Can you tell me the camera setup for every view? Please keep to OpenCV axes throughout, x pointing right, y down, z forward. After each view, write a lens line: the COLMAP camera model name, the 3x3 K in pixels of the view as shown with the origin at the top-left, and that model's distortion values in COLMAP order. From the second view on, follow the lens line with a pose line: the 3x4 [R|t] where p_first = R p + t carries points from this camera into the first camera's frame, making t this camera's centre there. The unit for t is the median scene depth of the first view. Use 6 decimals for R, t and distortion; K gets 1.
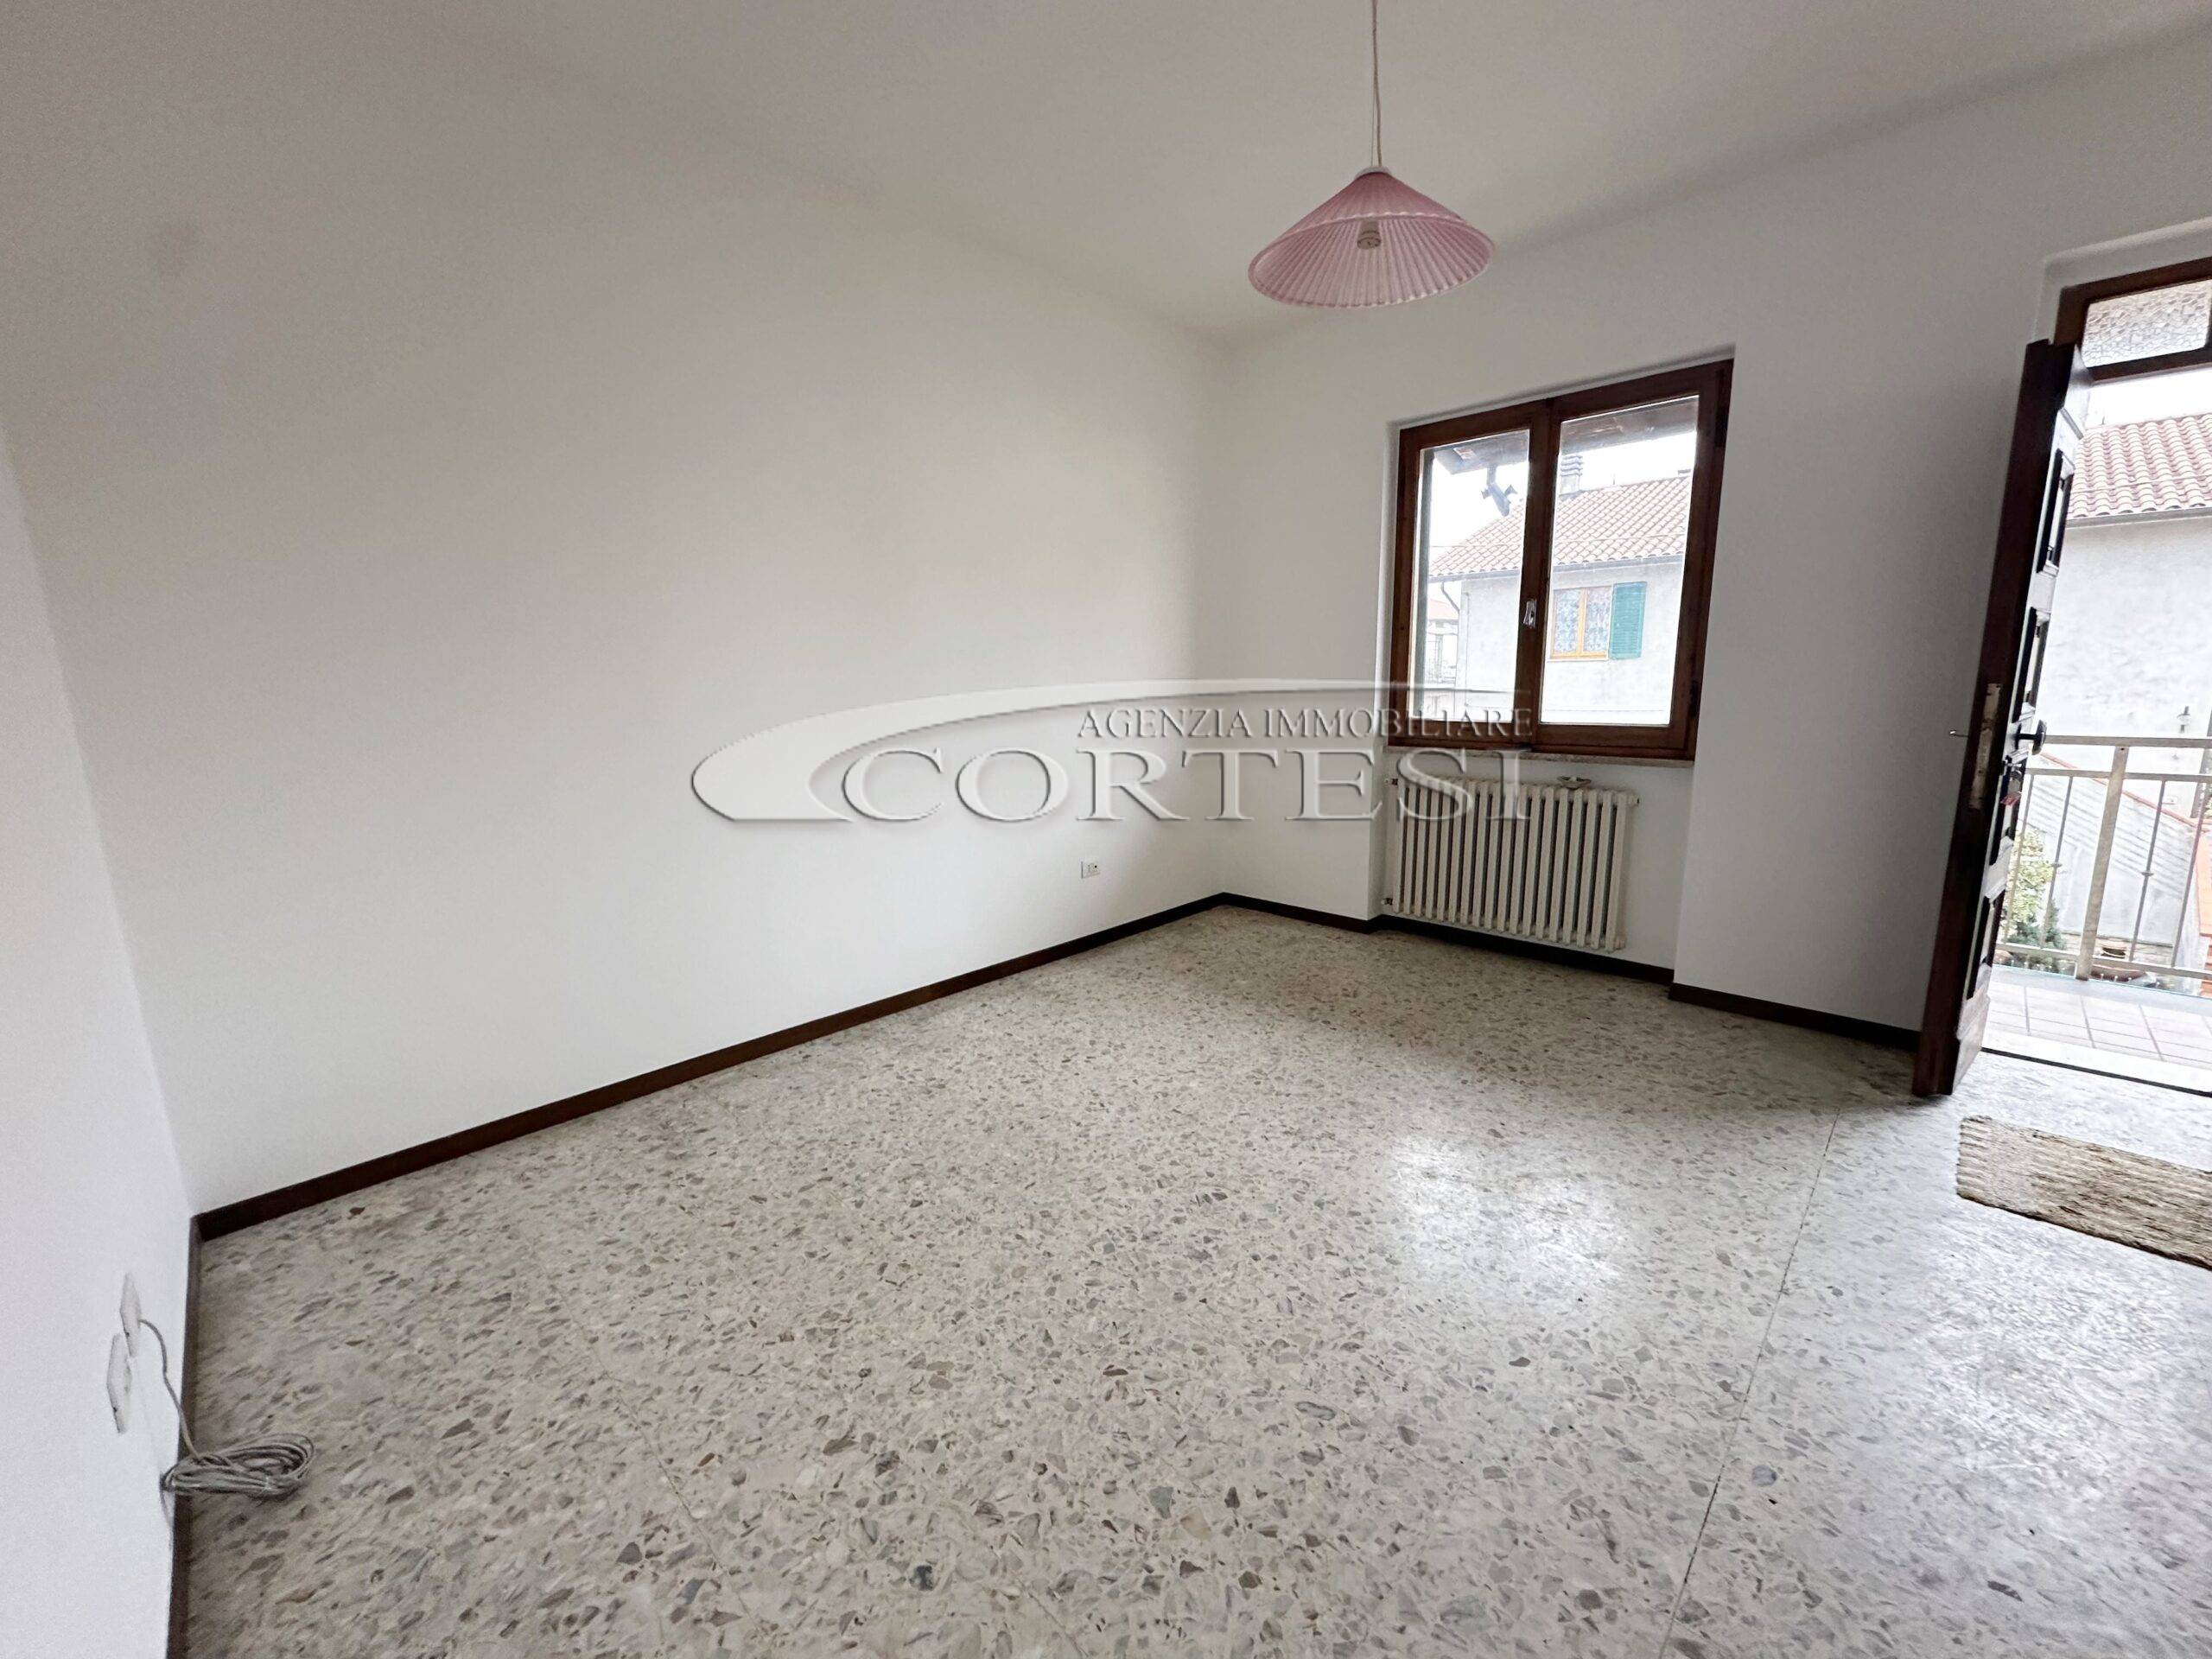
lens RADIAL K [[887.4, 0, 1110.1], [0, 887.4, 830.5], [0, 0, 1]] dist [-0.001401, 0.000235]
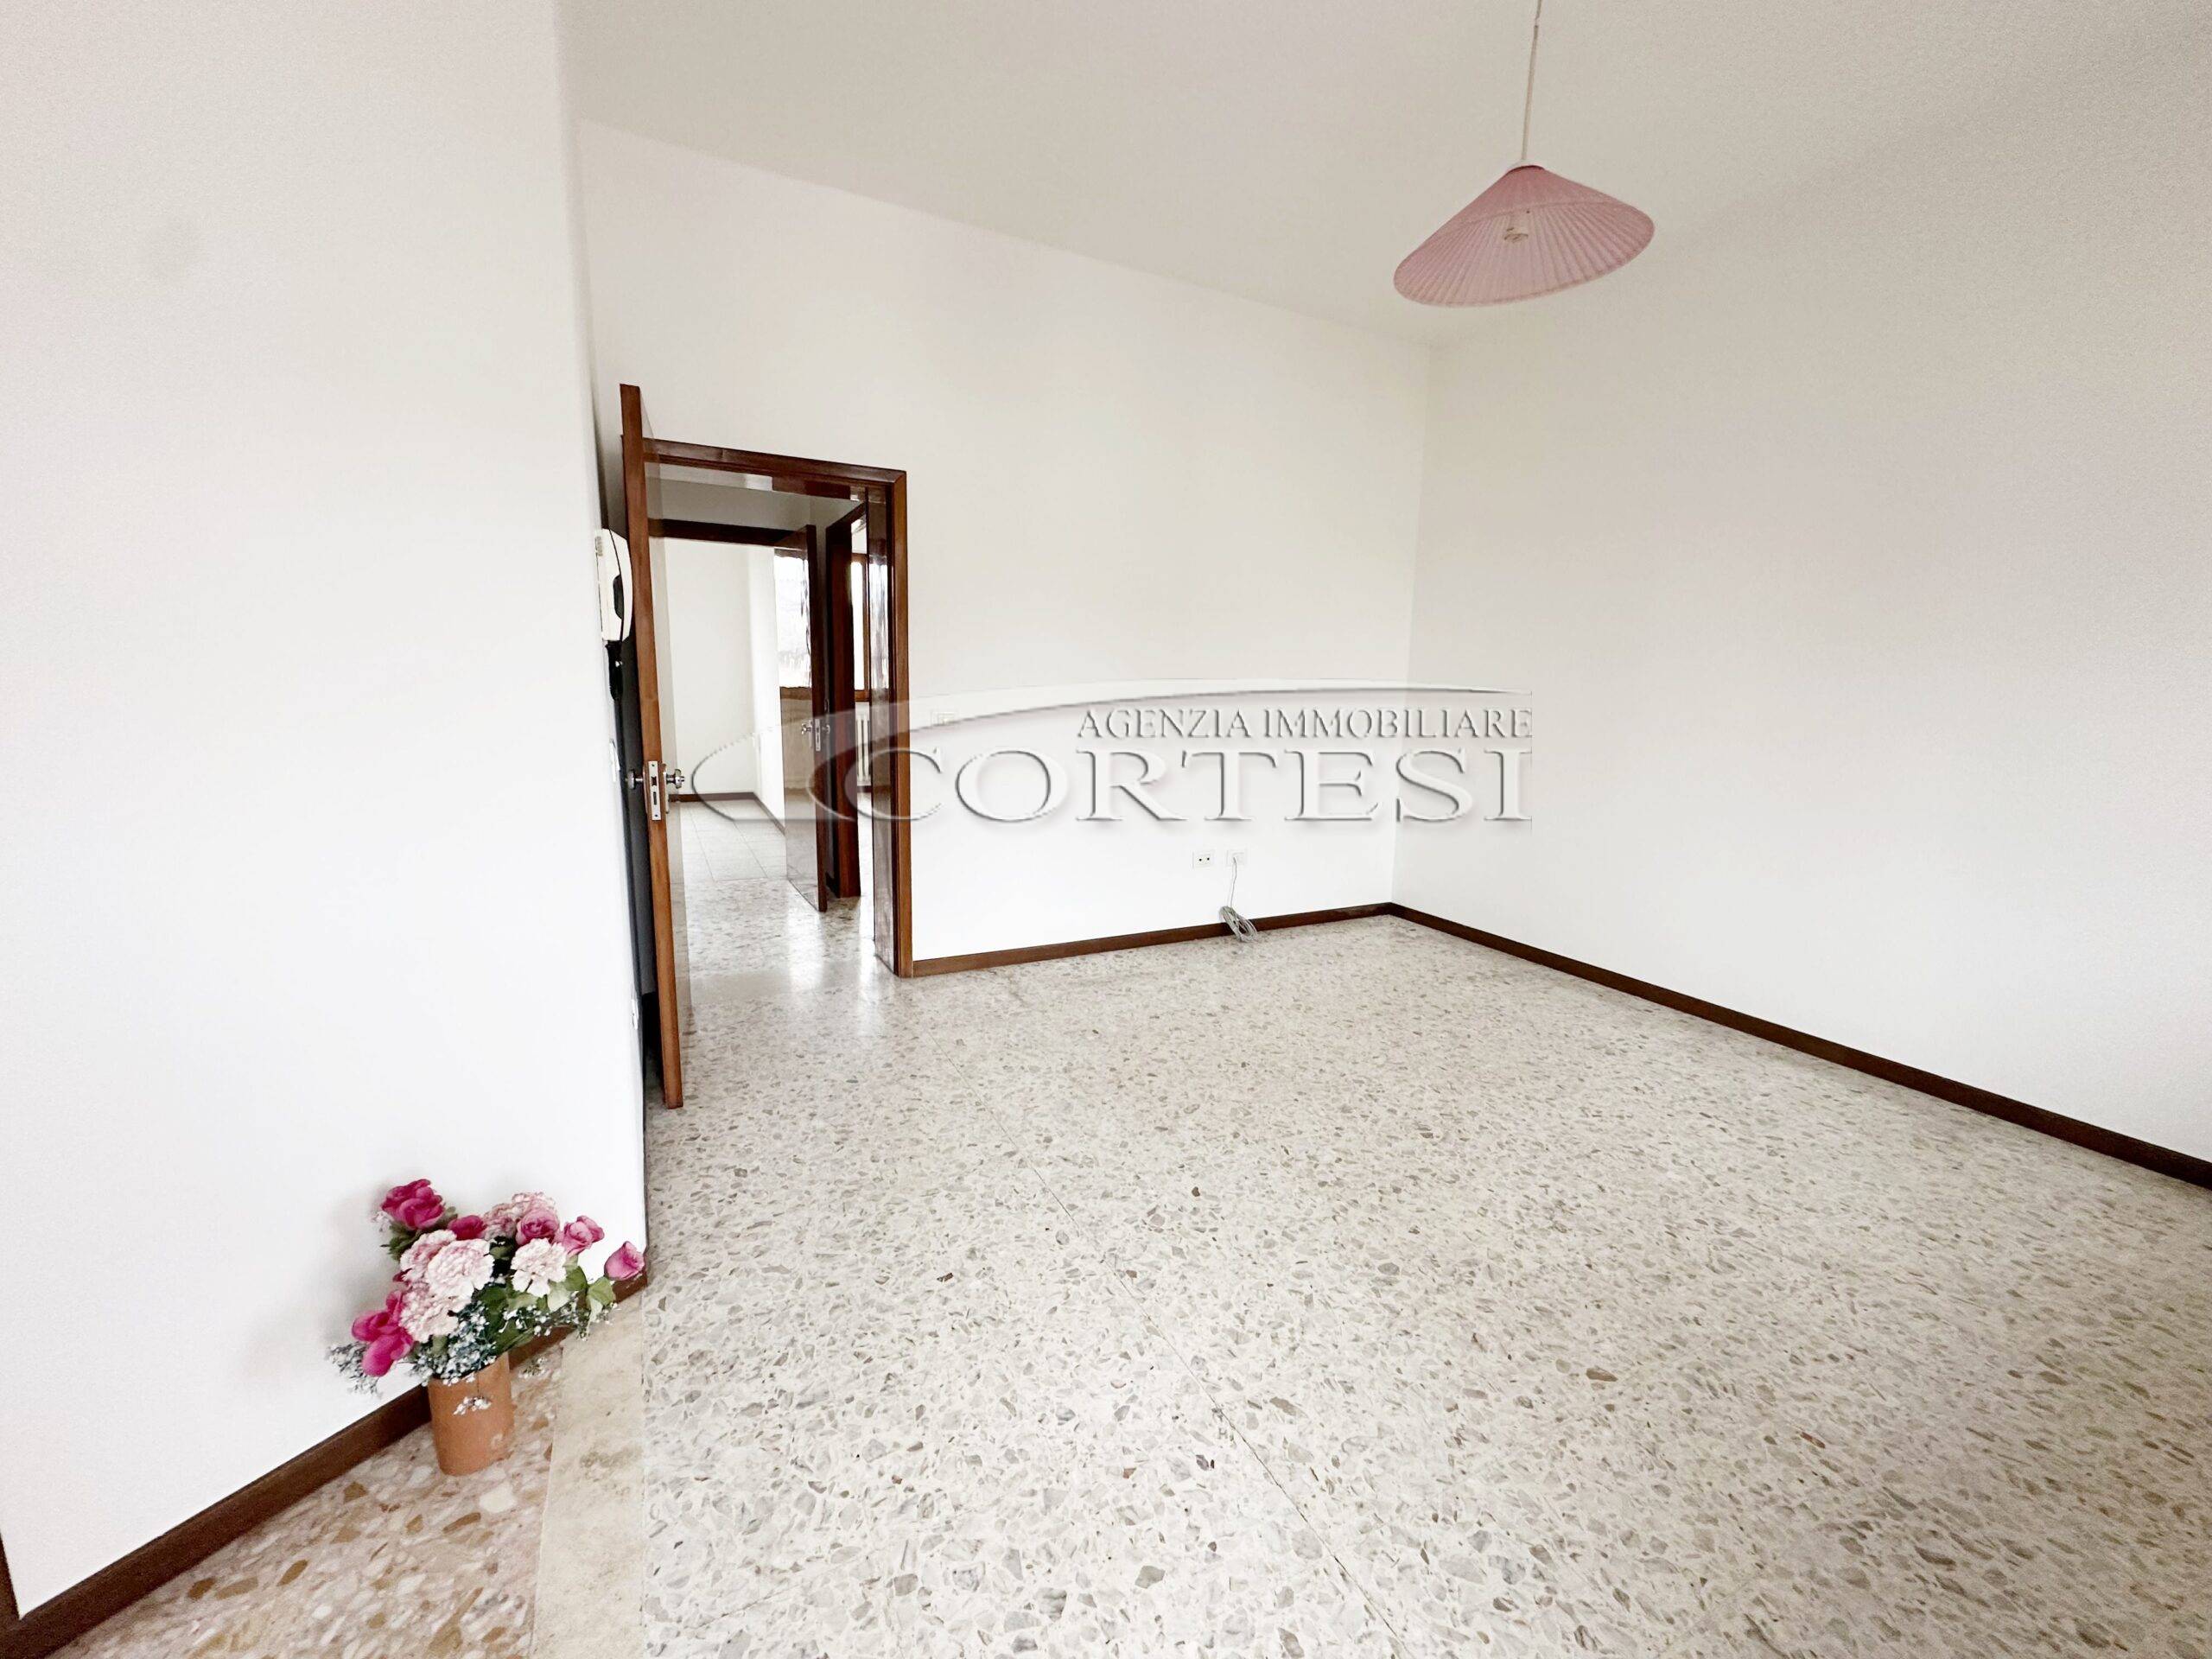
lens RADIAL K [[887.4, 0, 1109.1], [0, 887.4, 829.7], [0, 0, 1]] dist [-0.001401, 0.000235]
pose [[-0.312888, 0.174272, -0.933665, 1.020073], [-0.188603, 0.952046, 0.240907, -0.125158], [0.930876, 0.251469, -0.265015, 0.683081]]
